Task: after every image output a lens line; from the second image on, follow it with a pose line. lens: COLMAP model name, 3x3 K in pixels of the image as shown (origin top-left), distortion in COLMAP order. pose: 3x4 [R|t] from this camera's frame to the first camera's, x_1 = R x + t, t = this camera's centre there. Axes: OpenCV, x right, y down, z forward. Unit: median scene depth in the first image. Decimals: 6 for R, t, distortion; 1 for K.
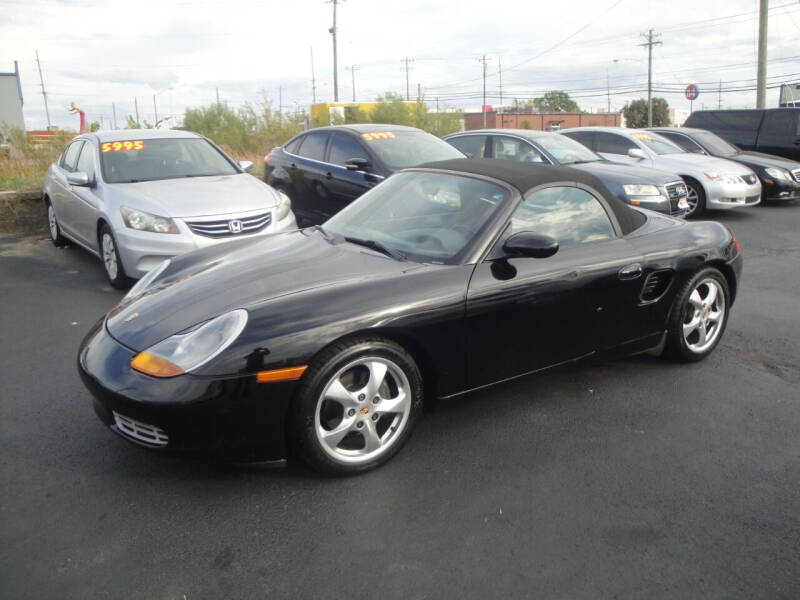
lens RADIAL K [[658.1, 0, 412.9], [0, 658.1, 297.4], [0, 0, 1]] dist [-0.163643, 0.145426]
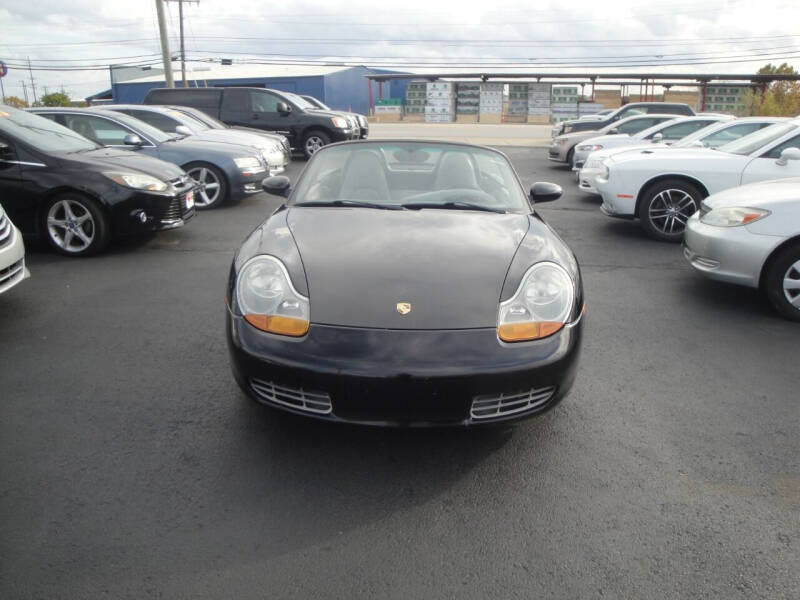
lens RADIAL K [[658.1, 0, 412.9], [0, 658.1, 297.4], [0, 0, 1]] dist [-0.163643, 0.145426]
pose [[0.562960, -0.210944, 0.799111, -0.456734], [0.186986, 0.974318, 0.125465, -0.036848], [-0.805054, 0.078791, 0.587945, 0.189177]]
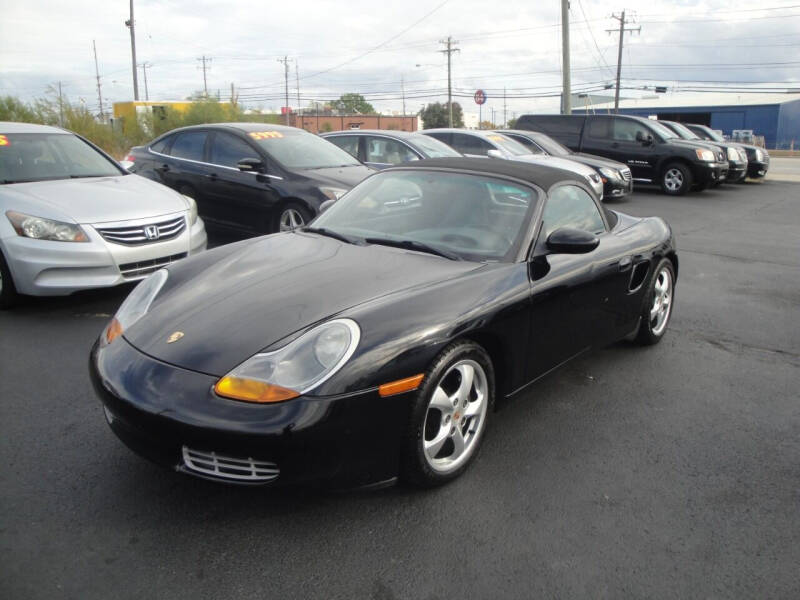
lens RADIAL K [[658.1, 0, 412.9], [0, 658.1, 297.4], [0, 0, 1]] dist [-0.163643, 0.145426]
pose [[0.953753, -0.051872, 0.296082, -0.156166], [0.052748, 0.998595, 0.005034, -0.003776], [-0.295927, 0.010817, 0.955149, 0.035405]]
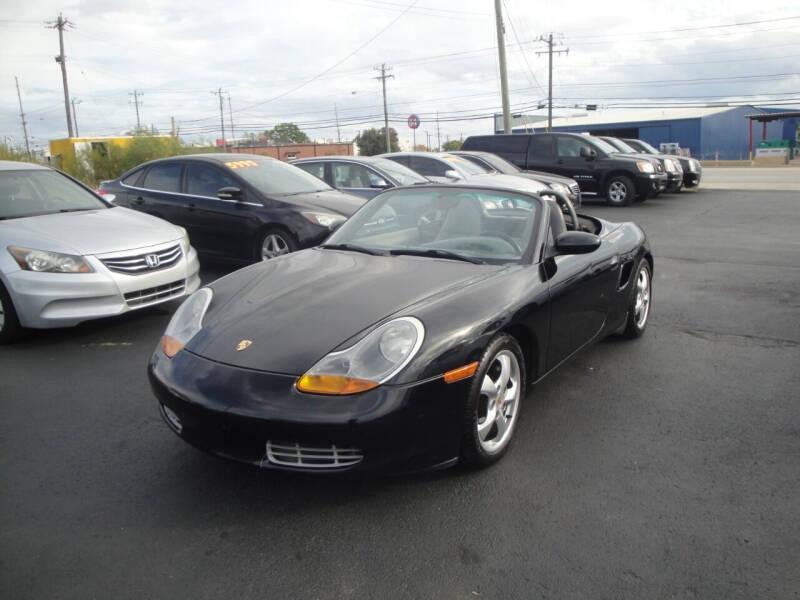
lens RADIAL K [[658.1, 0, 412.9], [0, 658.1, 297.4], [0, 0, 1]] dist [-0.163643, 0.145426]
pose [[0.920069, -0.093793, 0.380364, -0.226890], [0.111766, 0.993410, -0.025391, 0.005542], [-0.375476, 0.065874, 0.924488, 0.016759]]
